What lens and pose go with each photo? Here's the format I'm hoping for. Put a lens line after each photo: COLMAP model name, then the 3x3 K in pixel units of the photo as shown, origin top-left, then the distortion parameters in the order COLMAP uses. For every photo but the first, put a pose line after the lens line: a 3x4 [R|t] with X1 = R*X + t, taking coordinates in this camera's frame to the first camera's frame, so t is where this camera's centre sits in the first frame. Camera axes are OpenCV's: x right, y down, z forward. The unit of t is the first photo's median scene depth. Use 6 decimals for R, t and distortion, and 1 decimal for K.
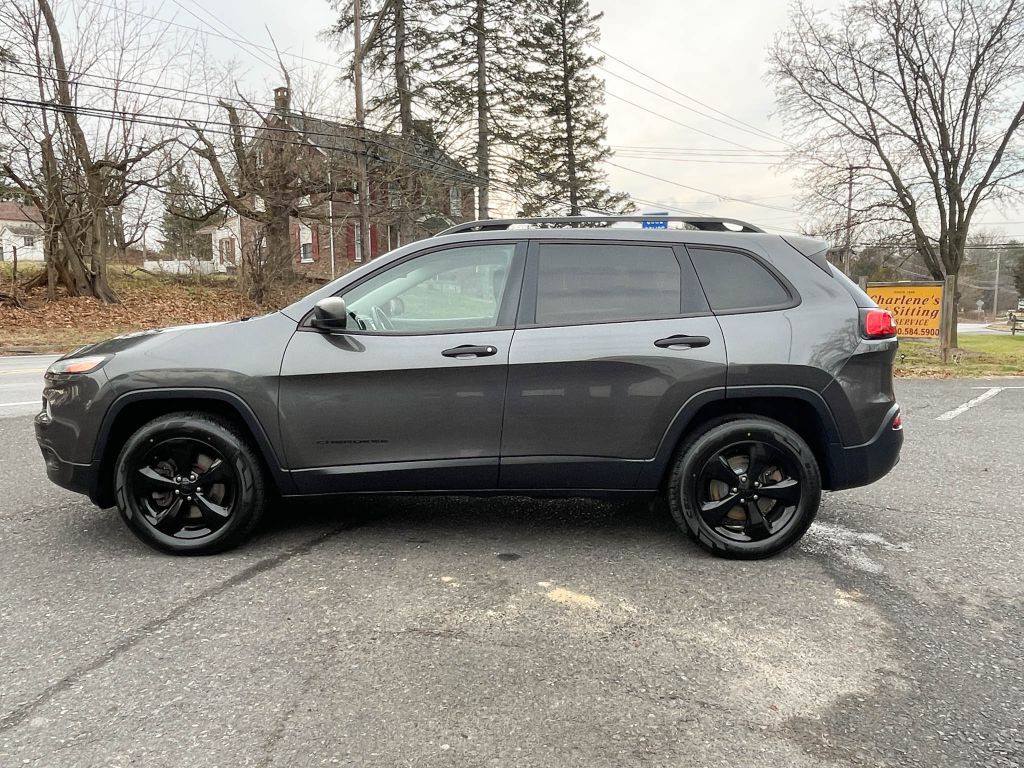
lens RADIAL K [[797.6, 0, 504.8], [0, 797.6, 393.0], [0, 0, 1]] dist [0.017711, -0.047812]
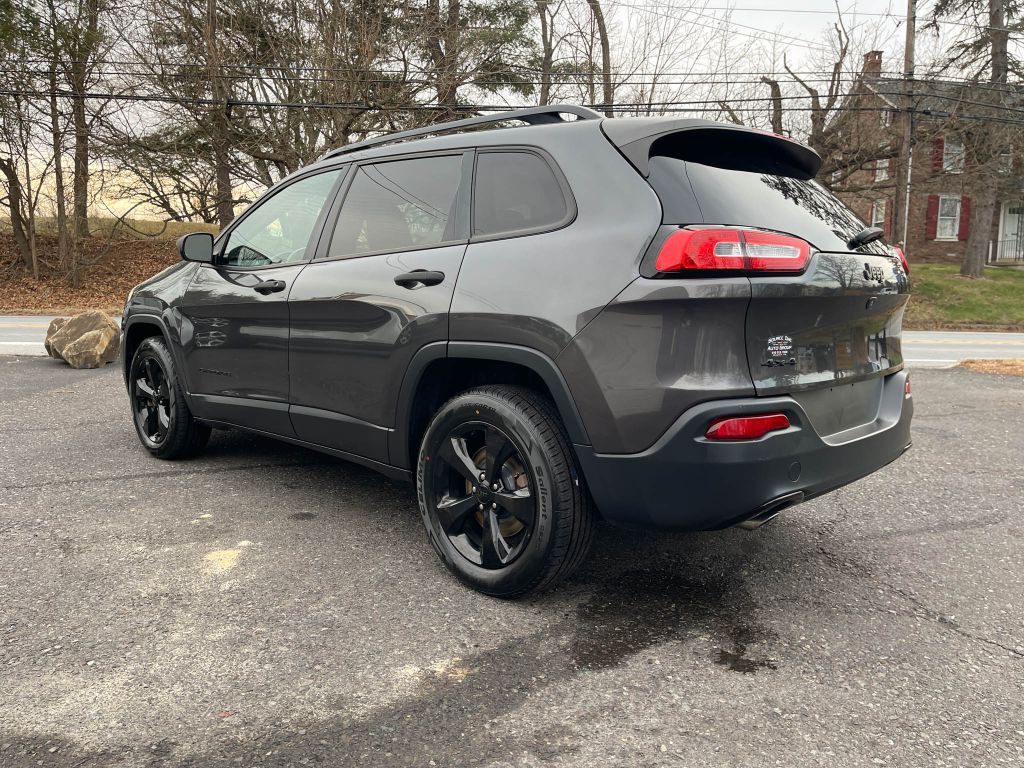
lens RADIAL K [[797.6, 0, 488.6], [0, 797.6, 373.7], [0, 0, 1]] dist [0.017711, -0.047812]
pose [[0.699441, 0.086959, -0.709380, 0.135705], [-0.093821, 0.995152, 0.029484, -0.000492], [0.708505, 0.045933, 0.704209, 0.087066]]
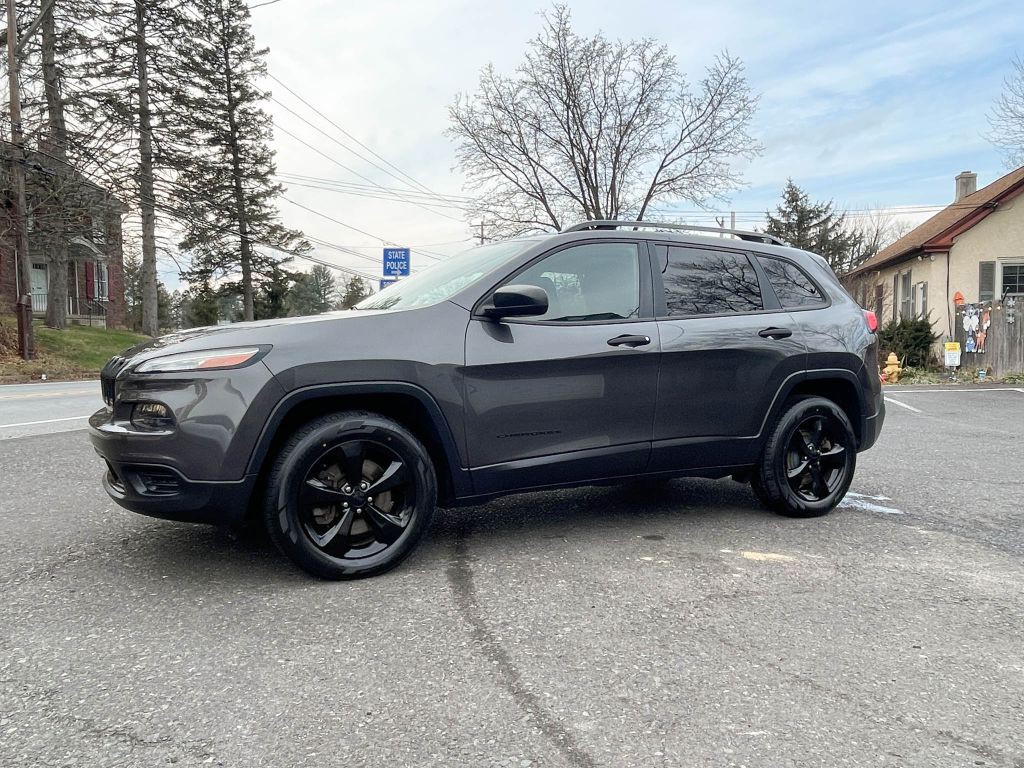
lens RADIAL K [[797.6, 0, 531.1], [0, 797.6, 381.0], [0, 0, 1]] dist [0.017711, -0.047812]
pose [[0.877109, -0.022197, 0.479777, -0.110245], [0.056406, 0.996779, -0.057004, 0.008843], [-0.476967, 0.077061, 0.875537, 0.024826]]
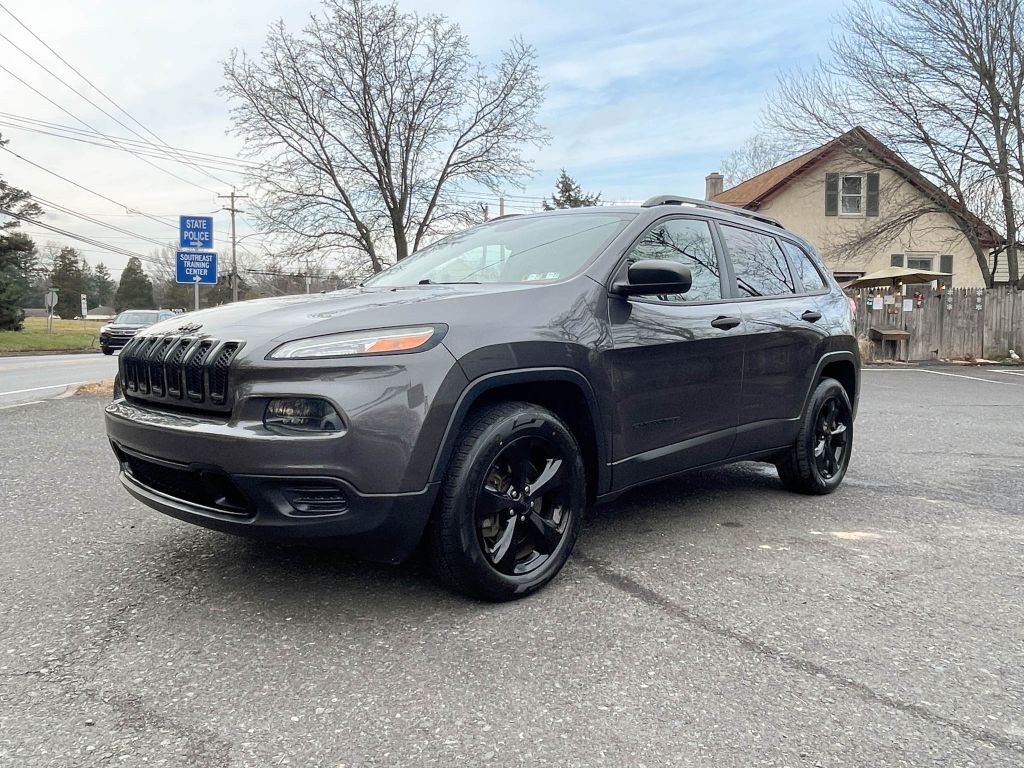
lens RADIAL K [[797.6, 0, 530.8], [0, 797.6, 386.0], [0, 0, 1]] dist [0.017711, -0.047812]
pose [[0.681525, -0.047715, 0.730237, -0.158623], [0.078591, 0.996873, -0.008212, 0.002775], [-0.727562, 0.062987, 0.683144, 0.082498]]
